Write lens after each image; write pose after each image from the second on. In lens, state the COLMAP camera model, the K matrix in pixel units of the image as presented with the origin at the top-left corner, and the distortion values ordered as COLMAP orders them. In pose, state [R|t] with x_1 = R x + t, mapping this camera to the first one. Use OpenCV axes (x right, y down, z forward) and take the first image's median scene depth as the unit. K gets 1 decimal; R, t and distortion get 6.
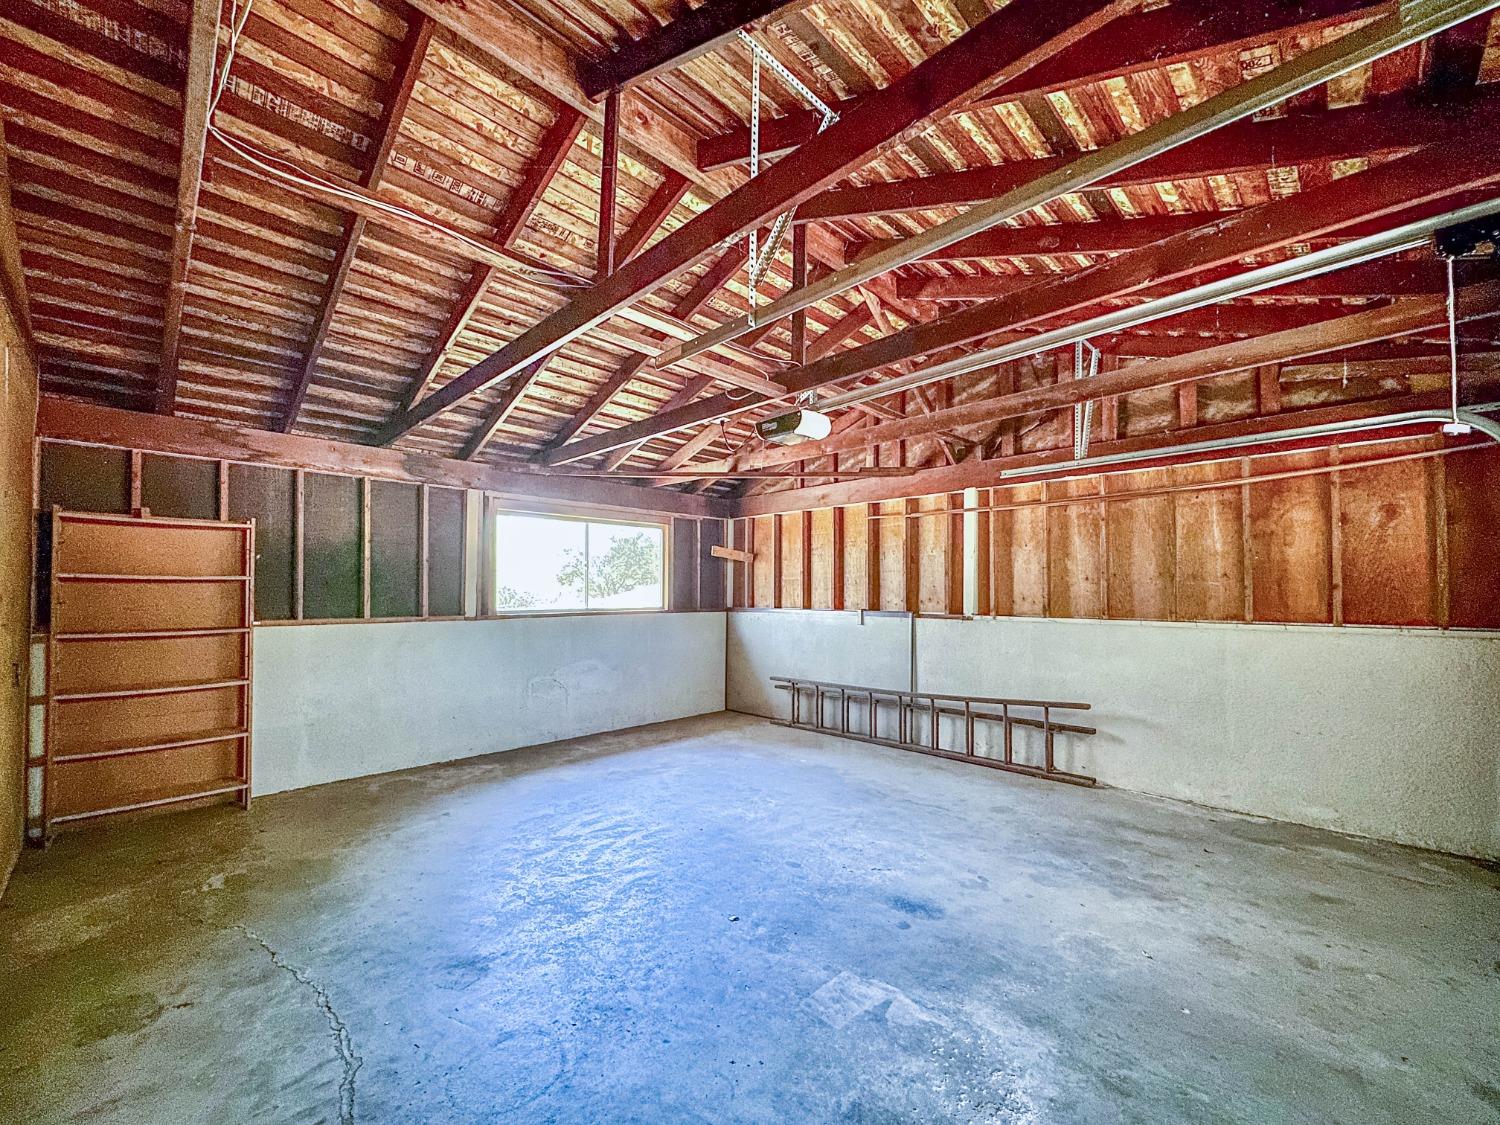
lens RADIAL K [[602.8, 0, 749.1], [0, 602.8, 586.2], [0, 0, 1]] dist [-0.001998, 0.000379]
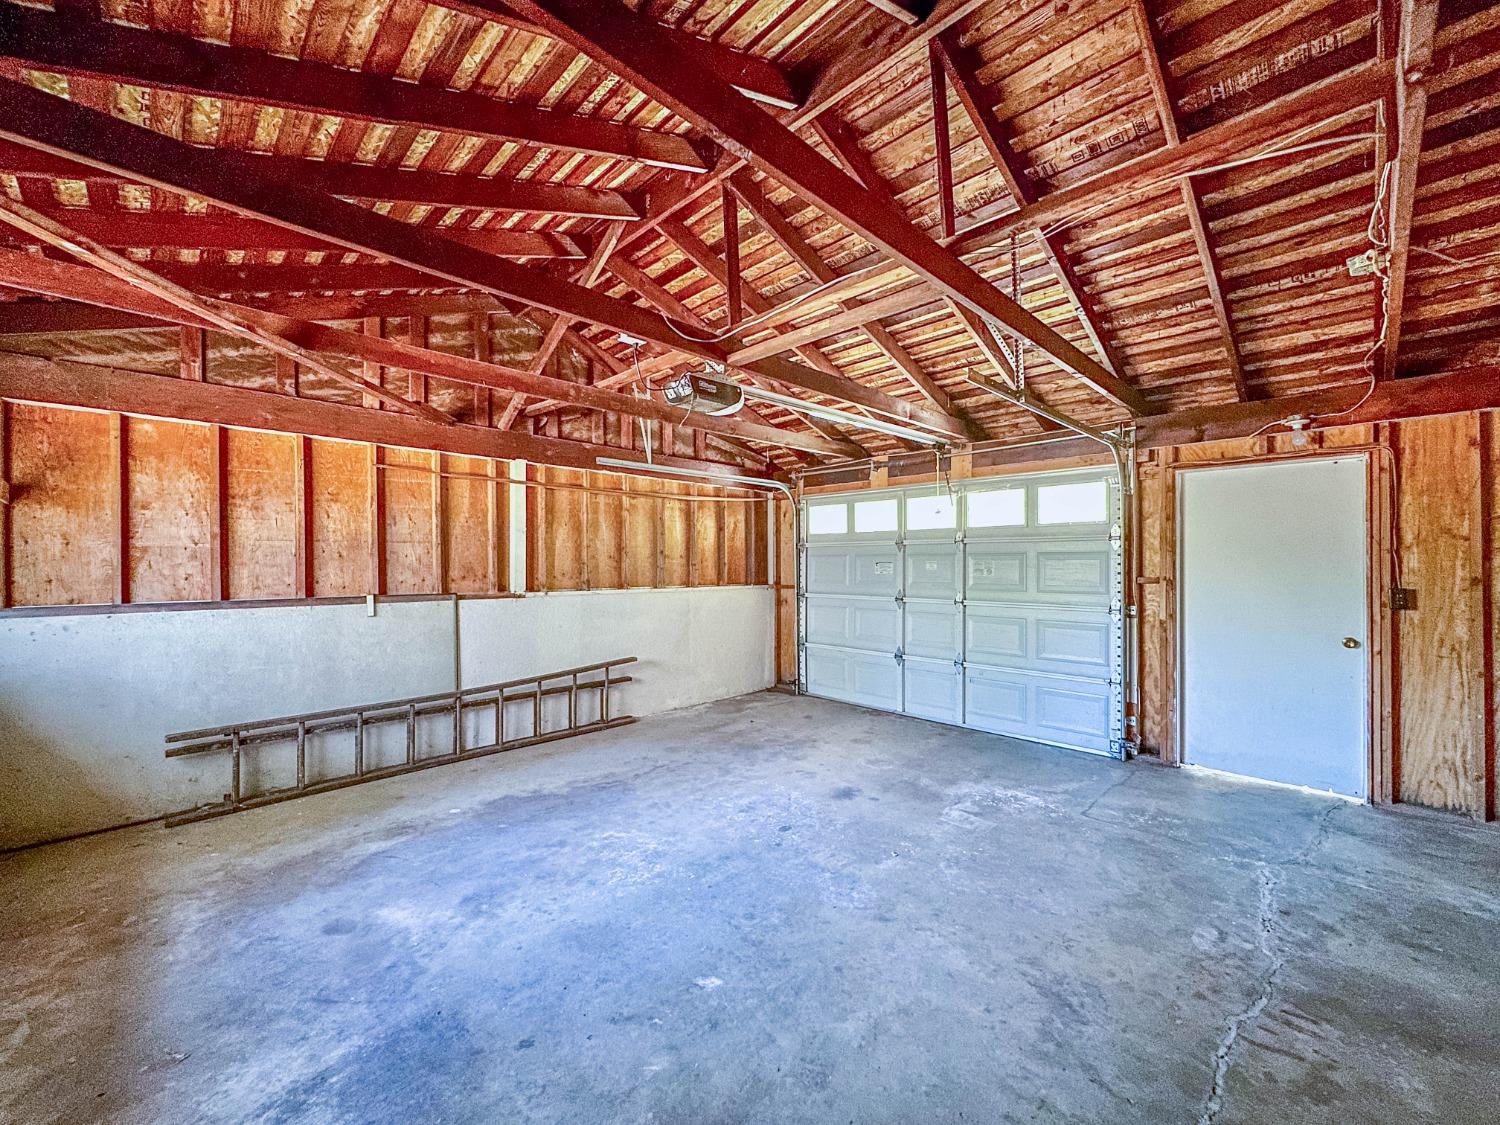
lens RADIAL K [[602.8, 0, 749.9], [0, 602.8, 563.5], [0, 0, 1]] dist [-0.001998, 0.000379]
pose [[0.011557, -0.000373, 0.999933, -0.755103], [-0.009680, 0.999953, 0.000485, -0.002493], [-0.999886, -0.009685, 0.011552, 0.808247]]
